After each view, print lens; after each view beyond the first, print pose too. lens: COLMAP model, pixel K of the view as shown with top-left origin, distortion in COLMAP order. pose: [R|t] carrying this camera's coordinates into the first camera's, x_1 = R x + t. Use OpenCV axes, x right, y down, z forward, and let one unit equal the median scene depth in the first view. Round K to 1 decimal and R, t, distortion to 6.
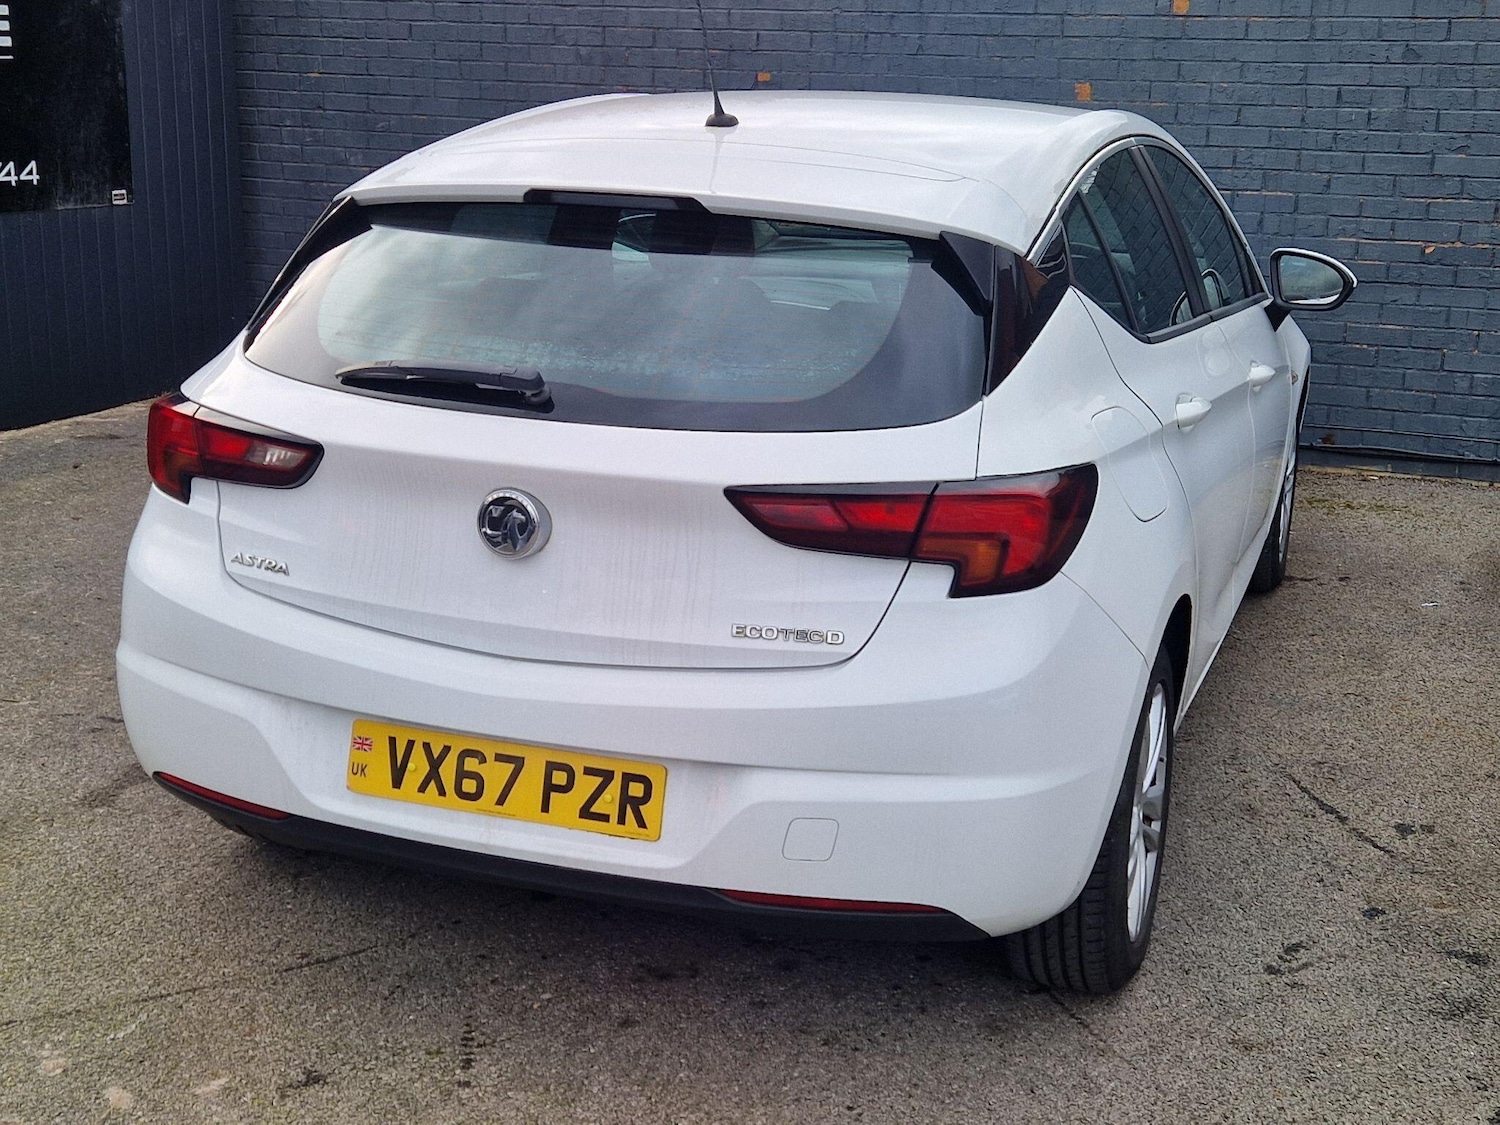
lens RADIAL K [[1978.0, 0, 734.9], [0, 1978.0, 560.8], [0, 0, 1]] dist [0.134953, -0.183316]
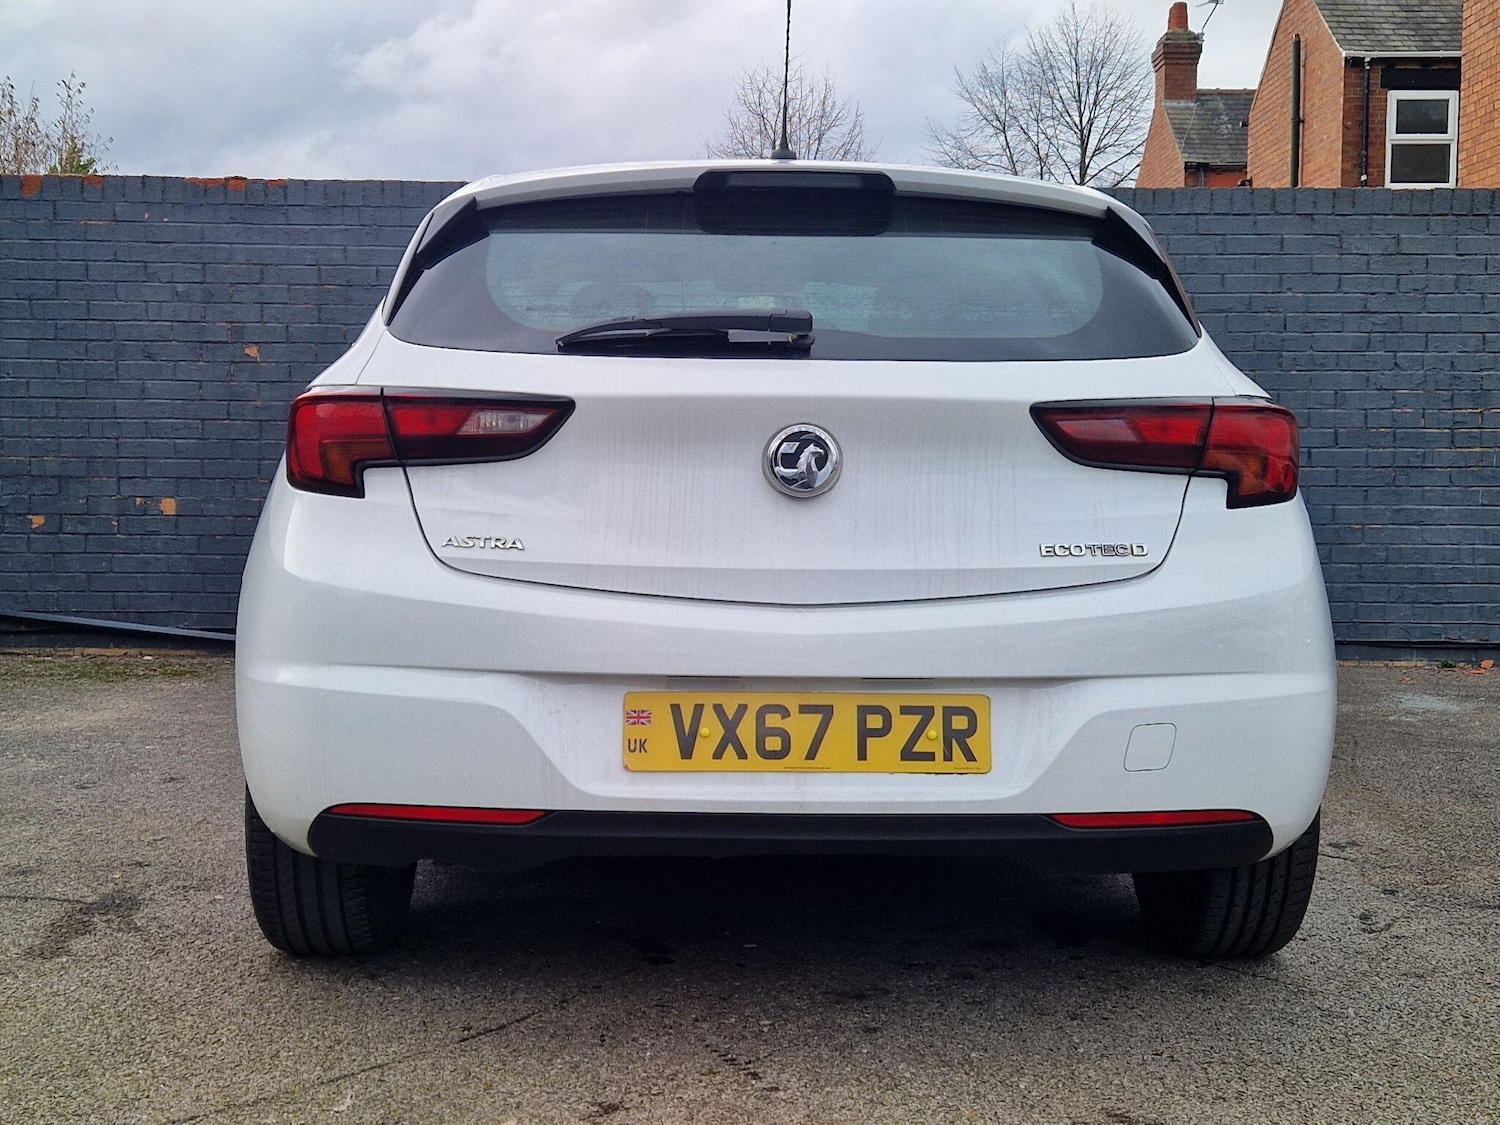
lens RADIAL K [[1978.0, 0, 734.9], [0, 1978.0, 560.8], [0, 0, 1]] dist [0.134953, -0.183316]
pose [[0.927025, -0.034707, 0.373389, -0.497720], [0.107623, 0.978444, -0.176253, 0.192282], [-0.359223, 0.203576, 0.910777, 0.140568]]
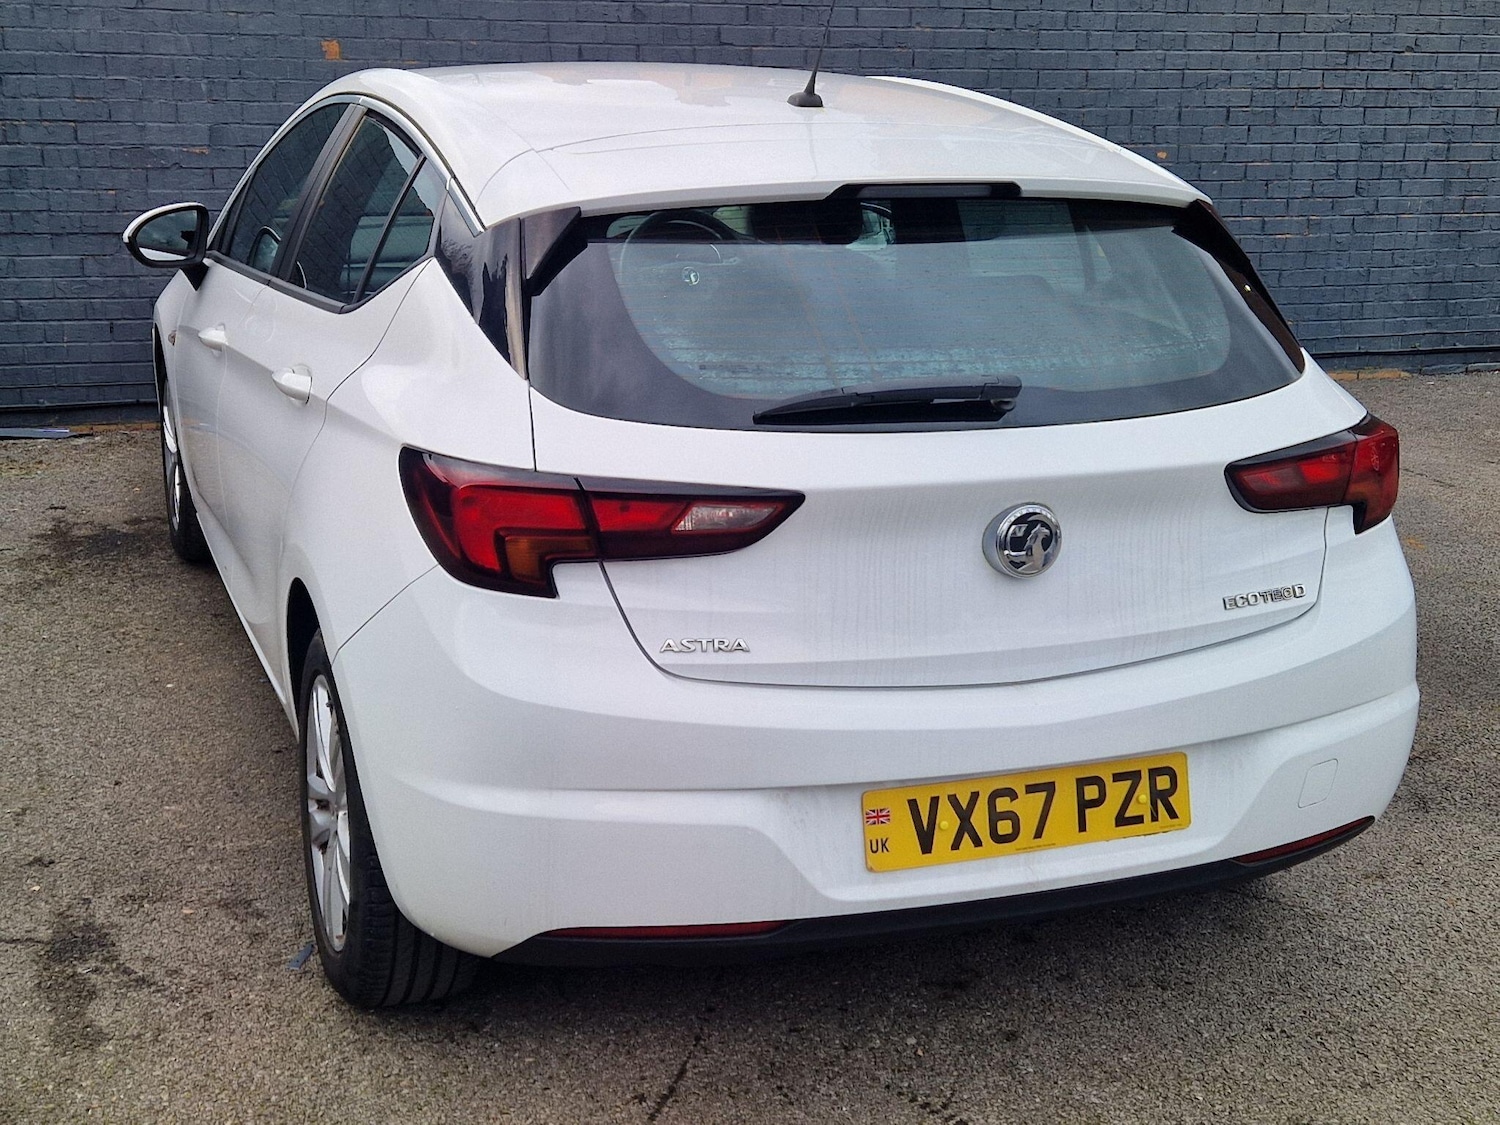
lens RADIAL K [[1978.0, 0, 734.9], [0, 1978.0, 560.8], [0, 0, 1]] dist [0.134953, -0.183316]
pose [[0.750809, -0.182186, 0.634897, -0.801303], [0.164353, 0.982506, 0.087575, -0.112468], [-0.639745, 0.038596, 0.767617, 0.362105]]
